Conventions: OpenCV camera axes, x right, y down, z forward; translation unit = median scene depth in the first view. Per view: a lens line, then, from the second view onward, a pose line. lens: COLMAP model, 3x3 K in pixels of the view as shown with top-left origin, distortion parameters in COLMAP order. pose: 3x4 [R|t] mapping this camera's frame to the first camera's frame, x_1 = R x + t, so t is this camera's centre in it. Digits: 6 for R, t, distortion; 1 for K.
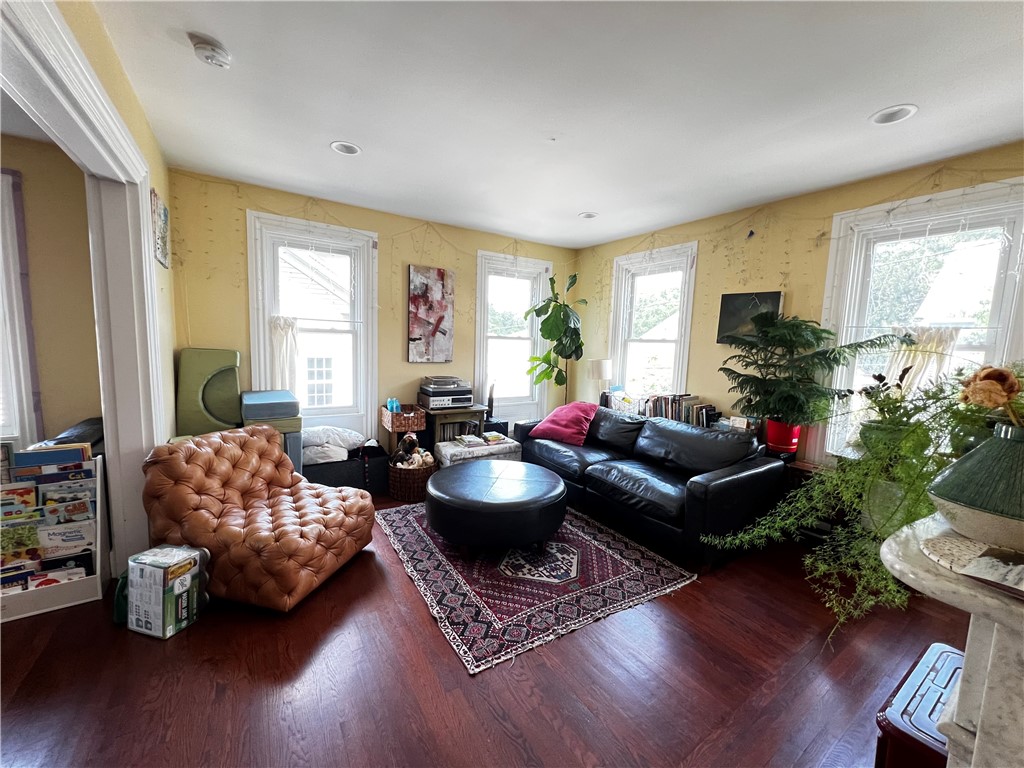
lens RADIAL K [[410.3, 0, 513.7], [0, 410.3, 385.1], [0, 0, 1]] dist [-0.003705, -0.000022]
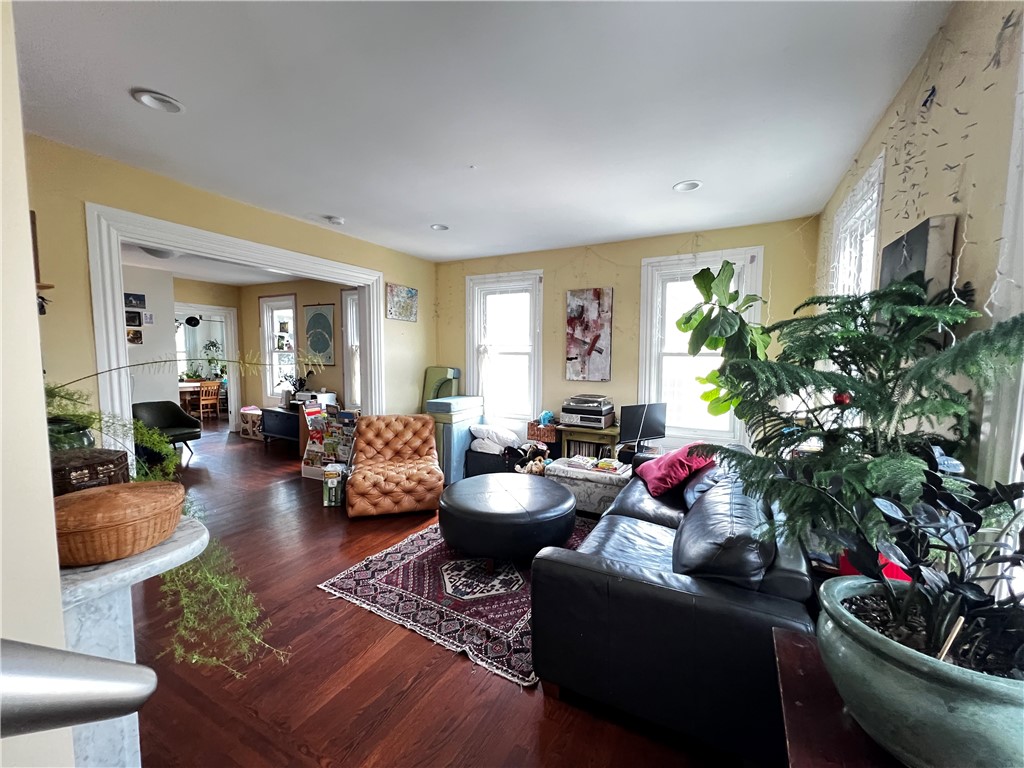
lens RADIAL K [[410.5, 0, 510.4], [0, 410.5, 384.6], [0, 0, 1]] dist [-0.002425, 0.000022]
pose [[0.469747, 0.032823, -0.882191, 0.743879], [-0.082120, 0.996600, -0.006647, -0.028767], [0.878974, 0.075567, 0.470845, 0.429912]]
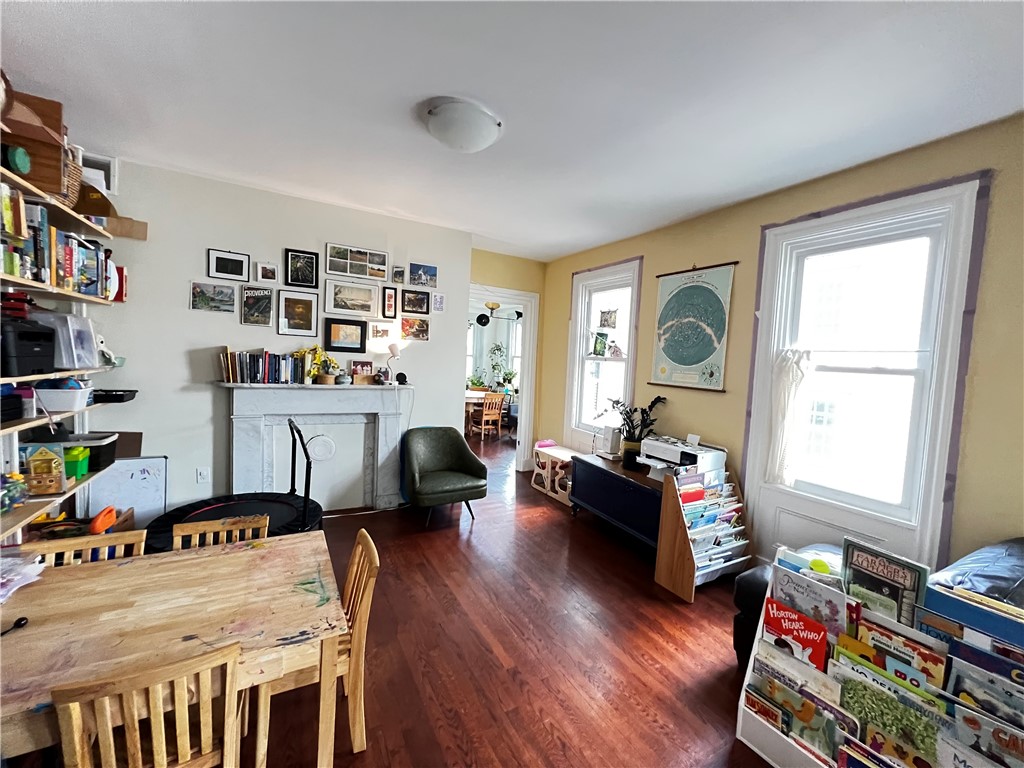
lens RADIAL K [[410.3, 0, 512.1], [0, 410.3, 384.5], [0, 0, 1]] dist [-0.003705, -0.000022]
pose [[-0.073692, 0.022655, -0.997024, -0.322082], [-0.155645, 0.987230, 0.033937, -0.035957], [0.985060, 0.157683, -0.069225, 0.211223]]
